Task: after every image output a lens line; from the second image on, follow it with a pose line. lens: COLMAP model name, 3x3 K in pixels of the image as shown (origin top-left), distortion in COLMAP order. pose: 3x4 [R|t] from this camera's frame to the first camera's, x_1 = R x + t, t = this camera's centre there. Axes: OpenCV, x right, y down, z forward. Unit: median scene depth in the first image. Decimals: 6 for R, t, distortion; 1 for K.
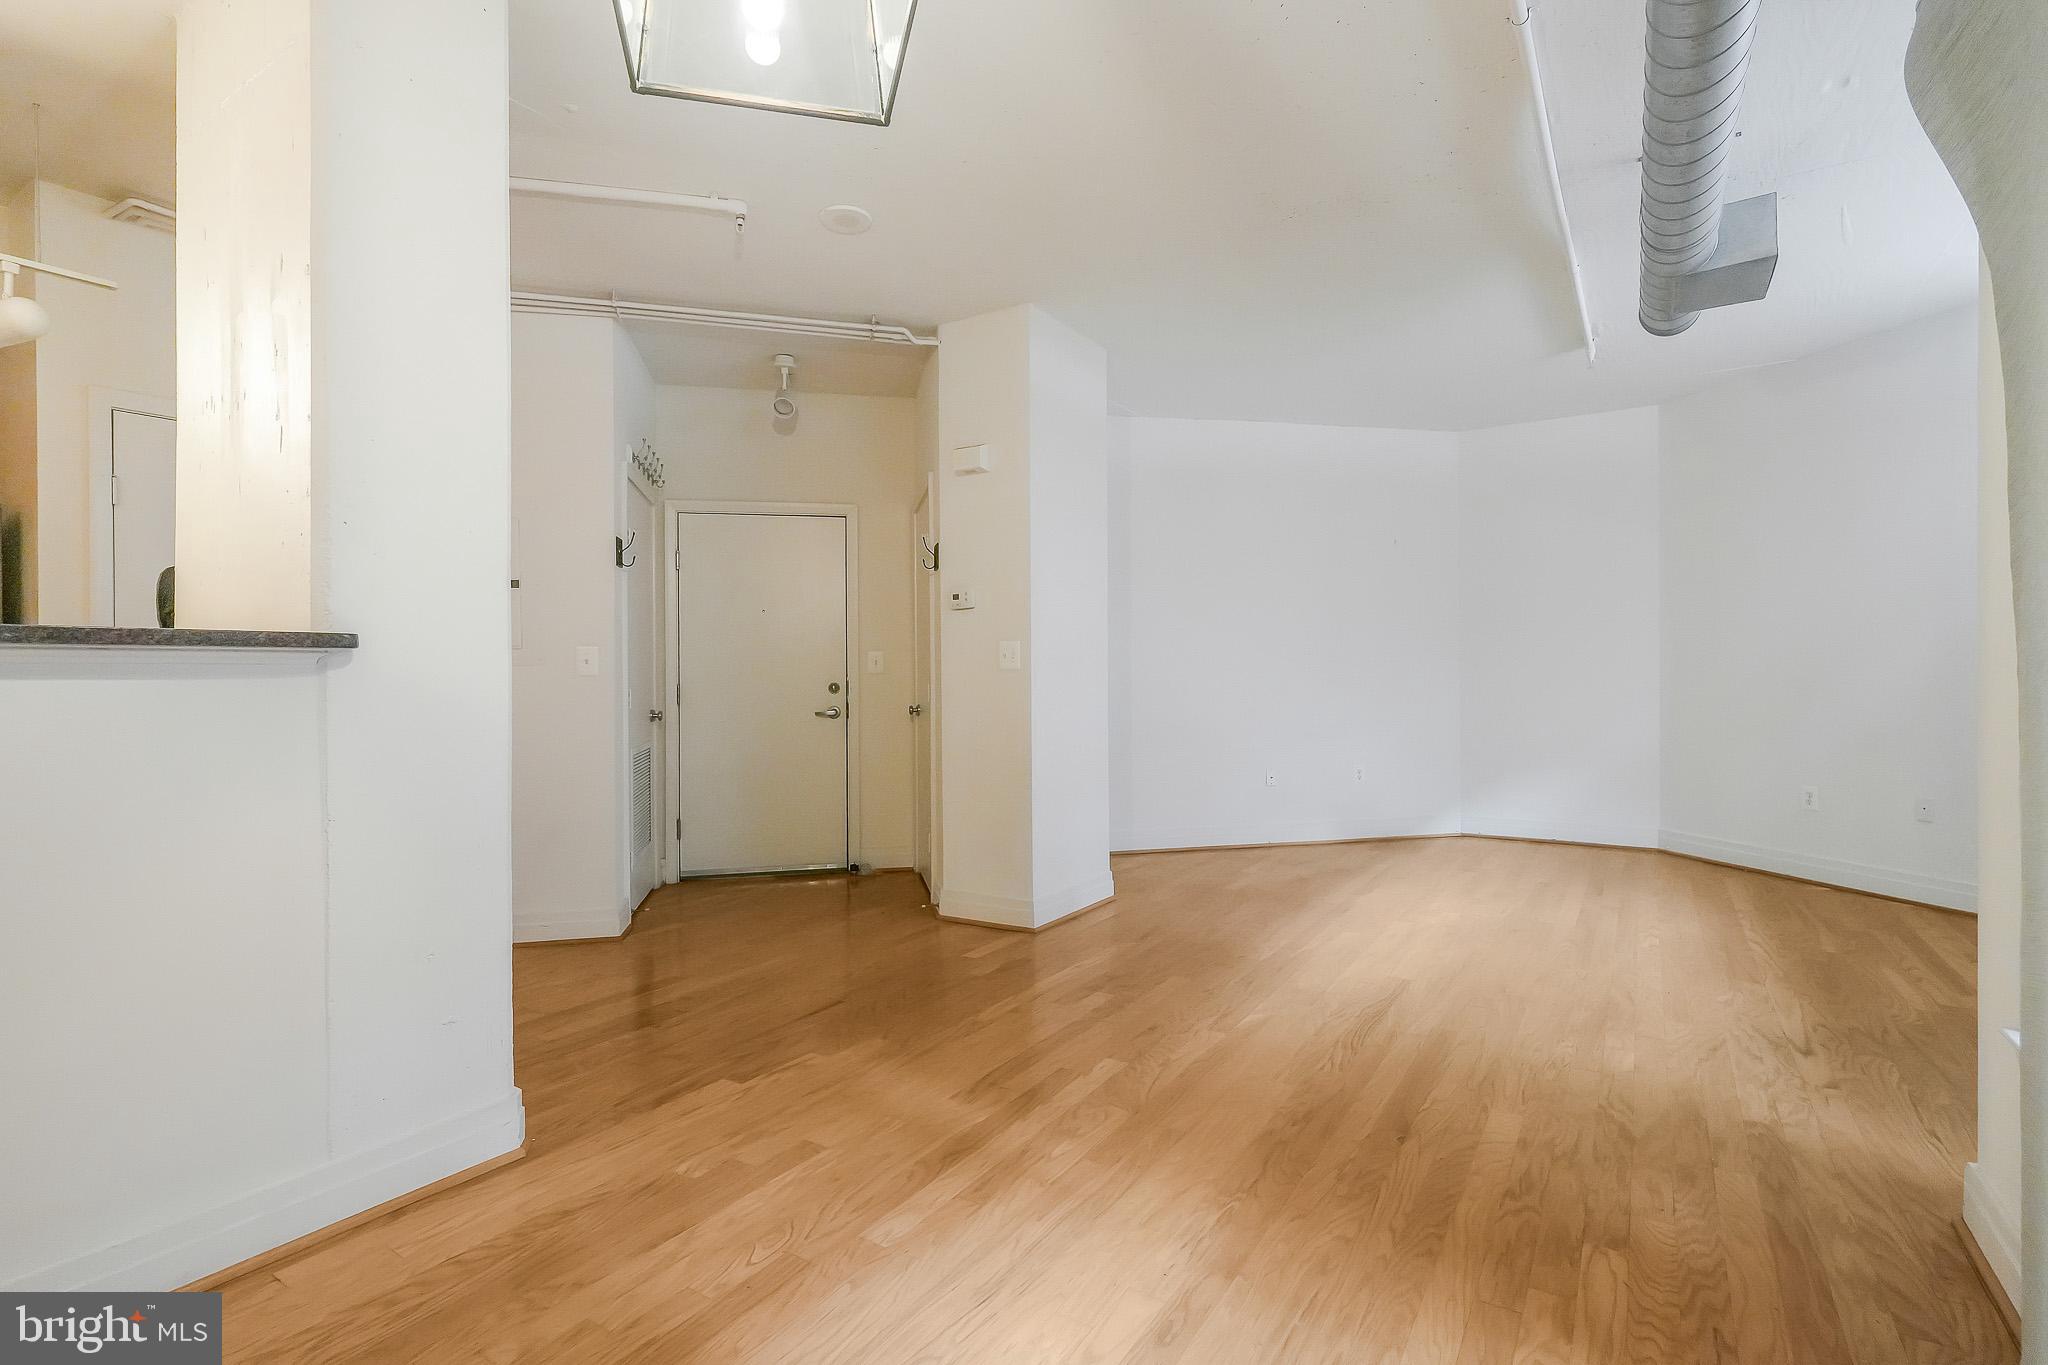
lens RADIAL K [[951.2, 0, 1017.9], [0, 951.2, 669.5], [0, 0, 1]] dist [-0.001943, 0.000144]
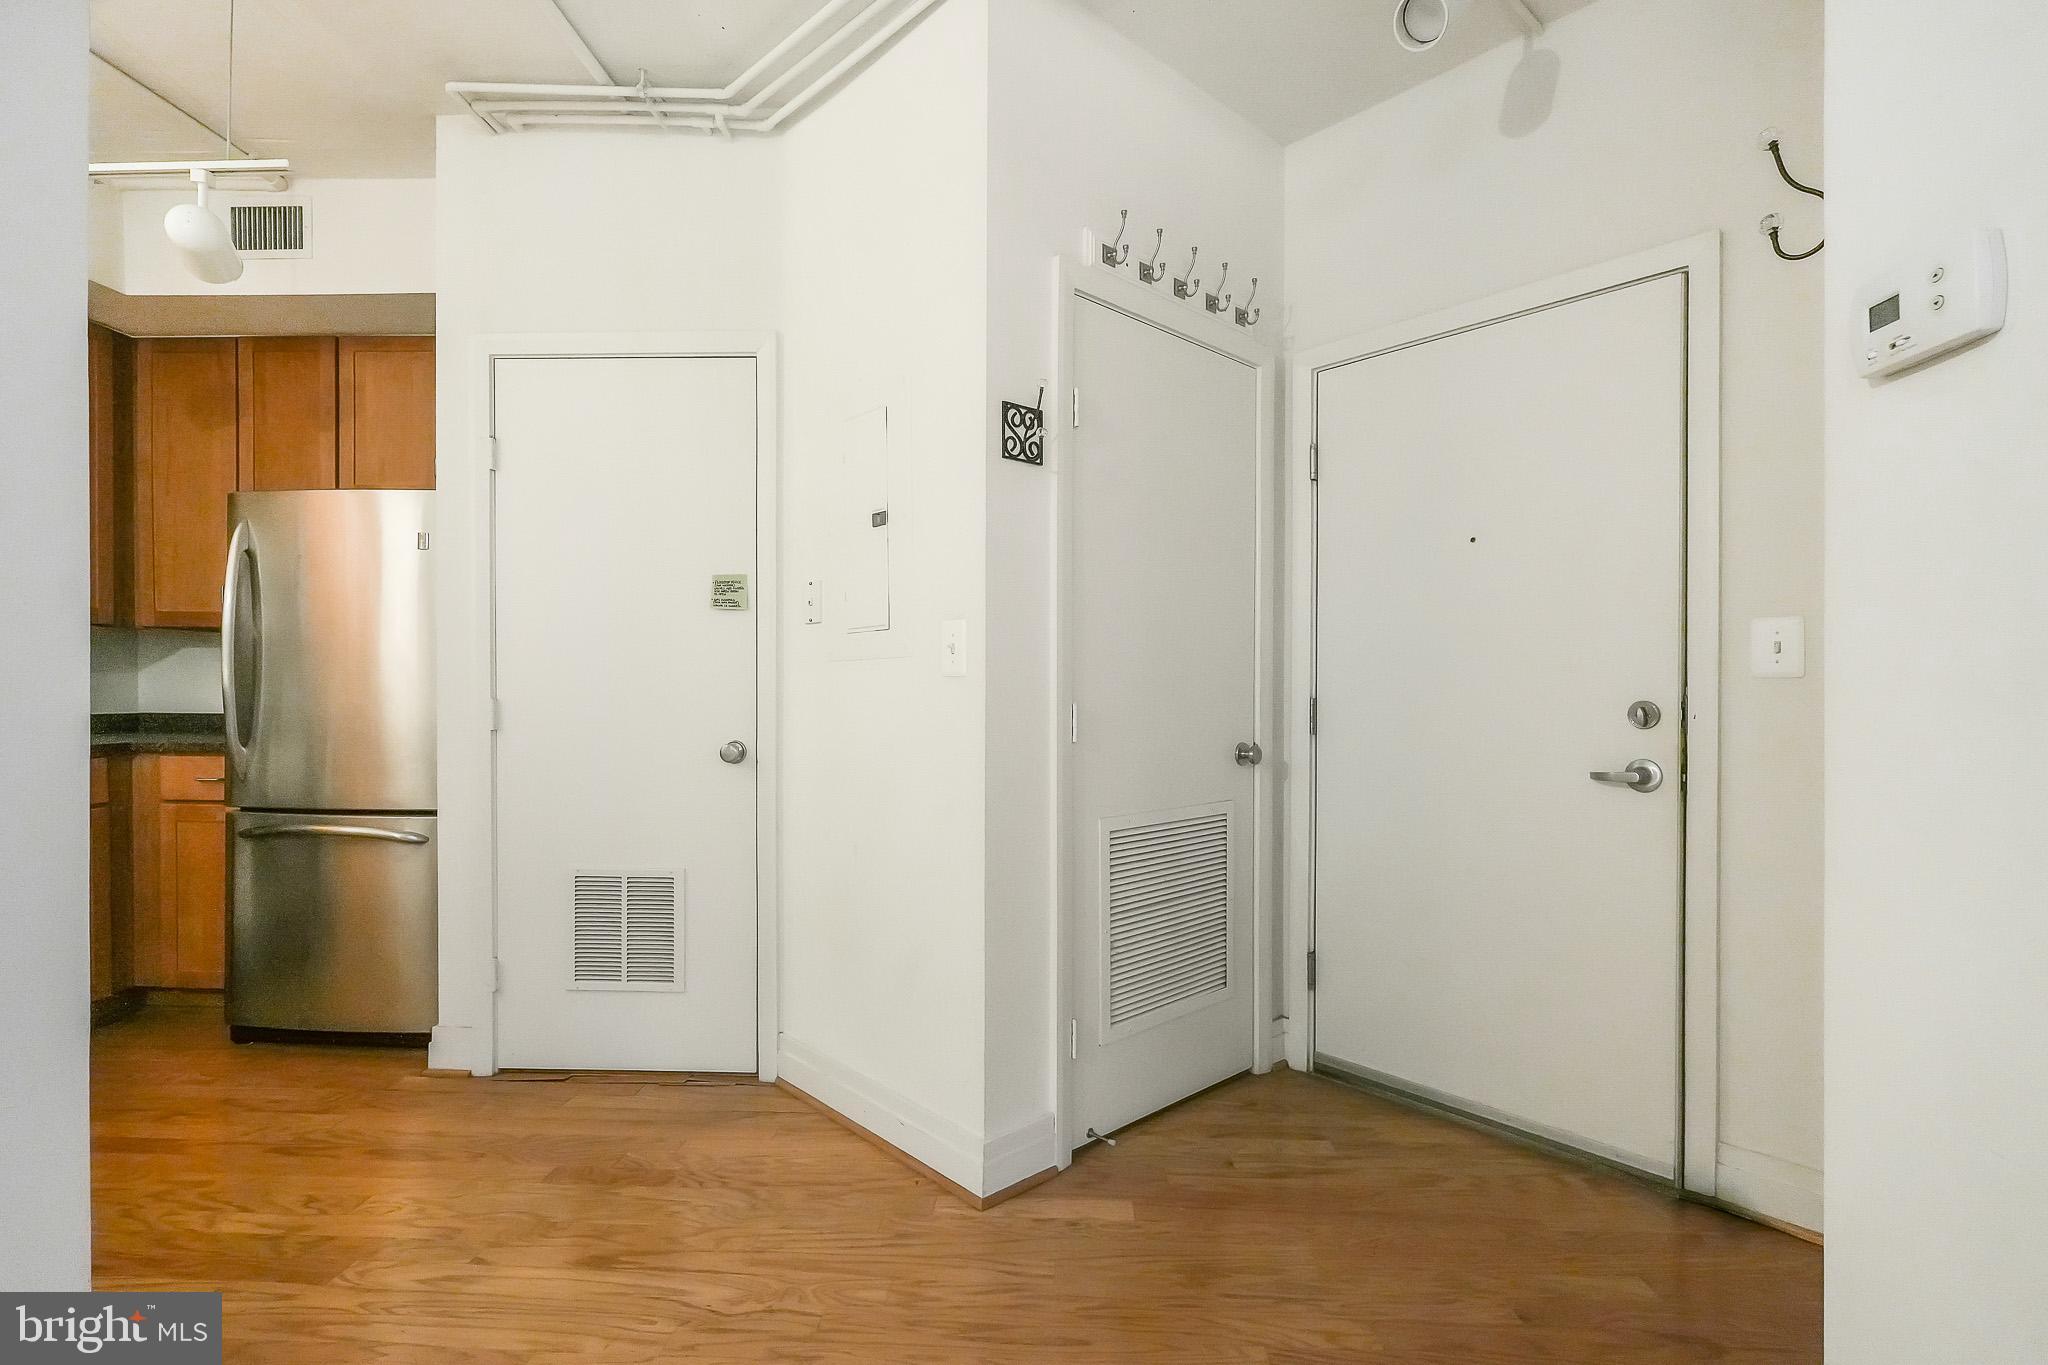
lens RADIAL K [[943.7, 0, 1029.4], [0, 943.7, 696.0], [0, 0, 1]] dist [-0.009372, -0.000031]
pose [[0.511526, 0.020649, -0.859020, 0.024282], [-0.003669, 0.999755, 0.021847, 0.008559], [0.859260, -0.008024, 0.511476, 1.209872]]
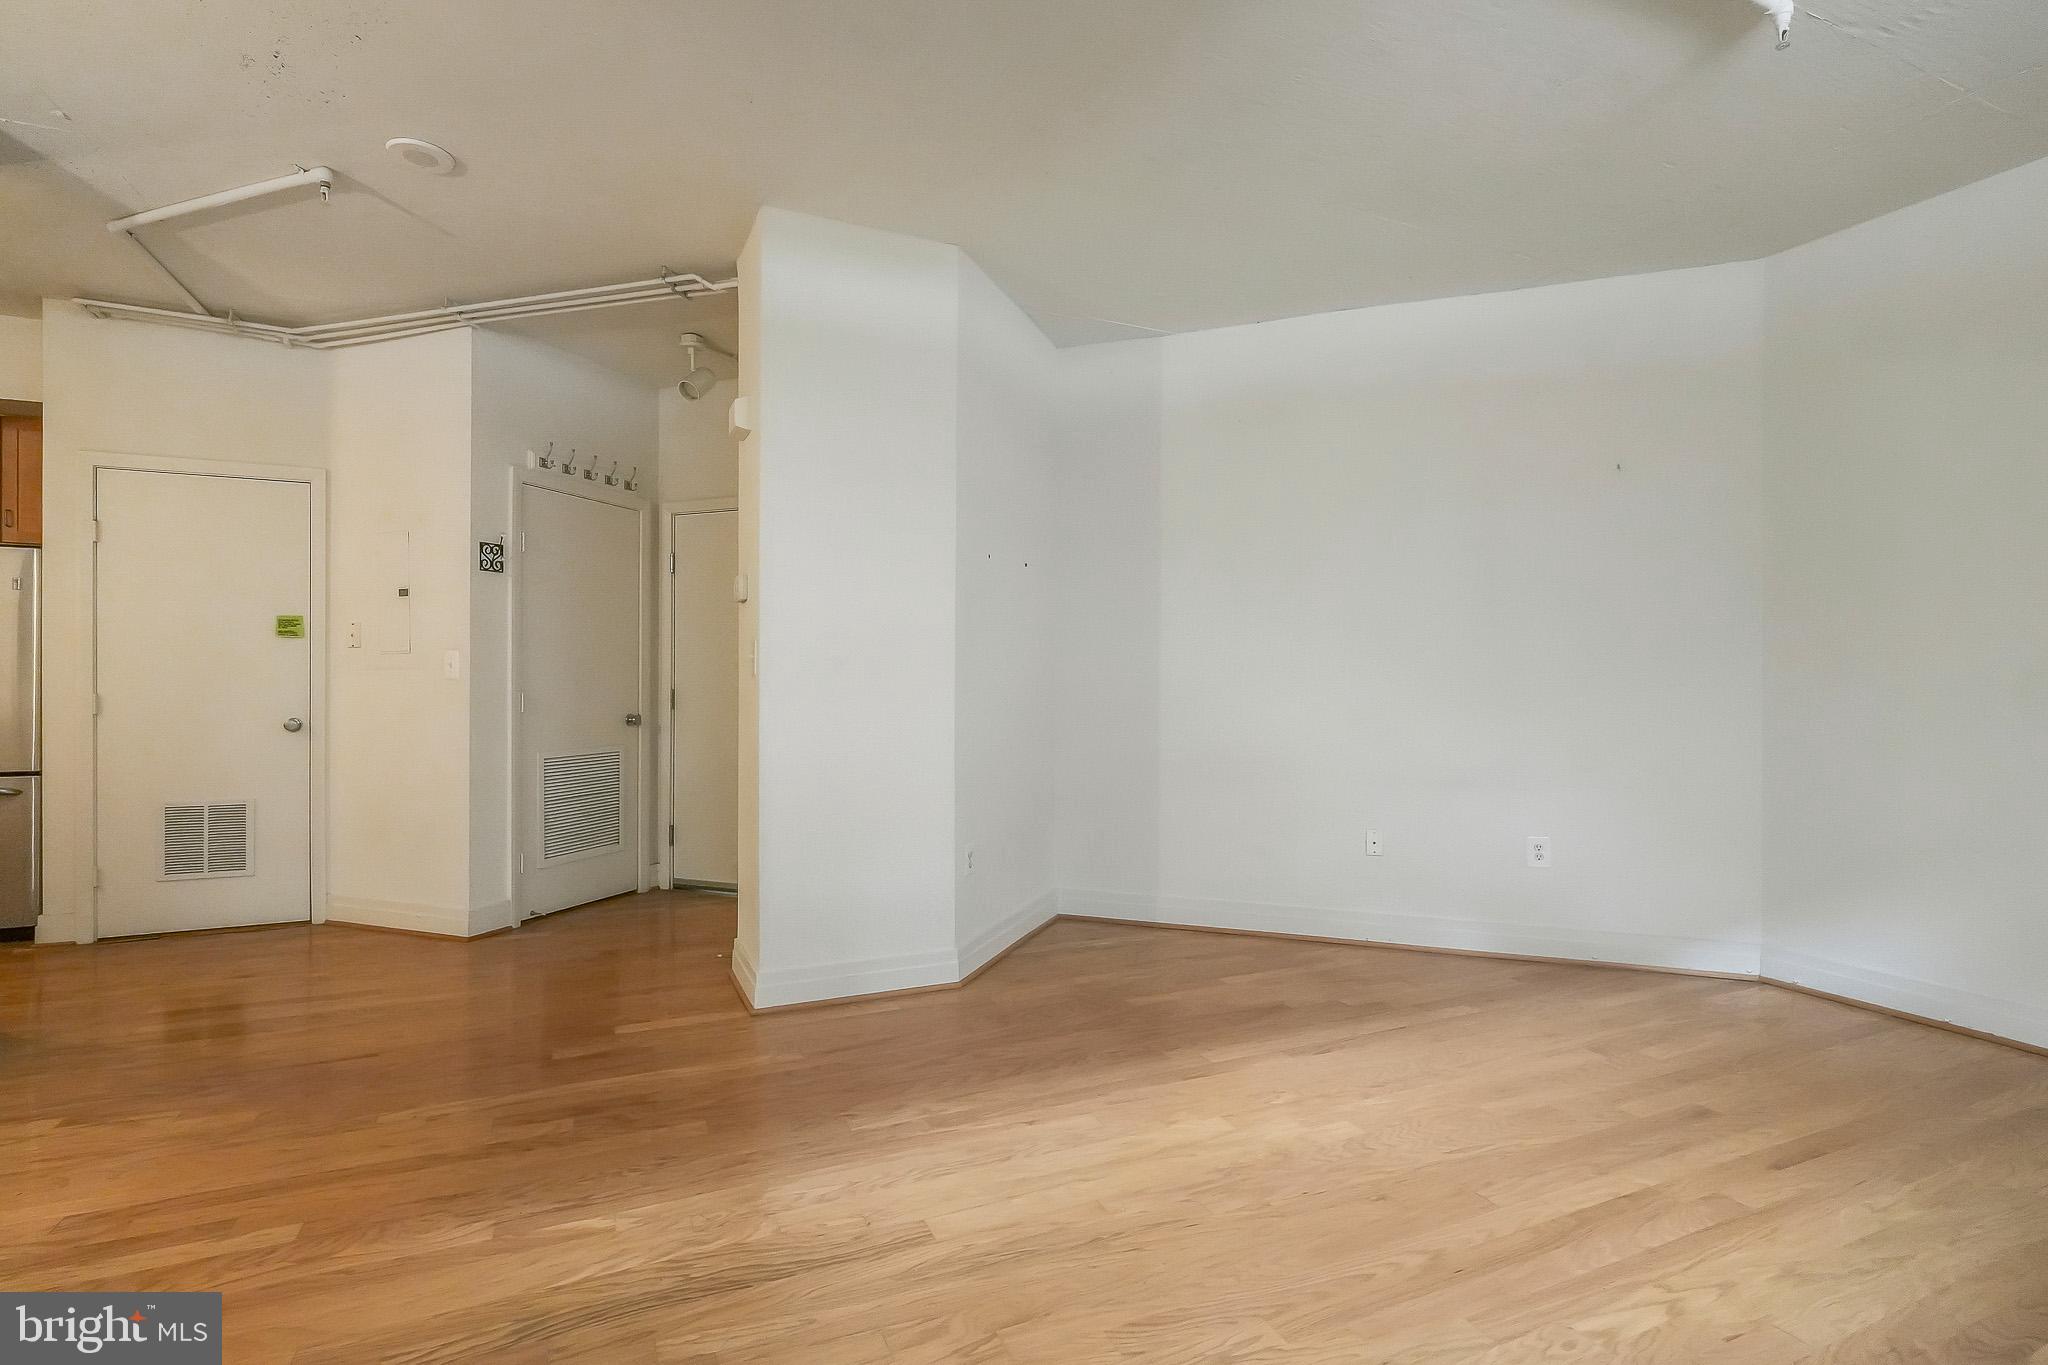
lens RADIAL K [[956.6, 0, 1018.9], [0, 956.6, 679.1], [0, 0, 1]] dist [-0.001988, 0.000394]
pose [[0.844593, 0.009430, -0.535326, 0.971456], [-0.006679, 0.999953, 0.007076, -0.008244], [0.535368, -0.002401, 0.844616, 0.716162]]
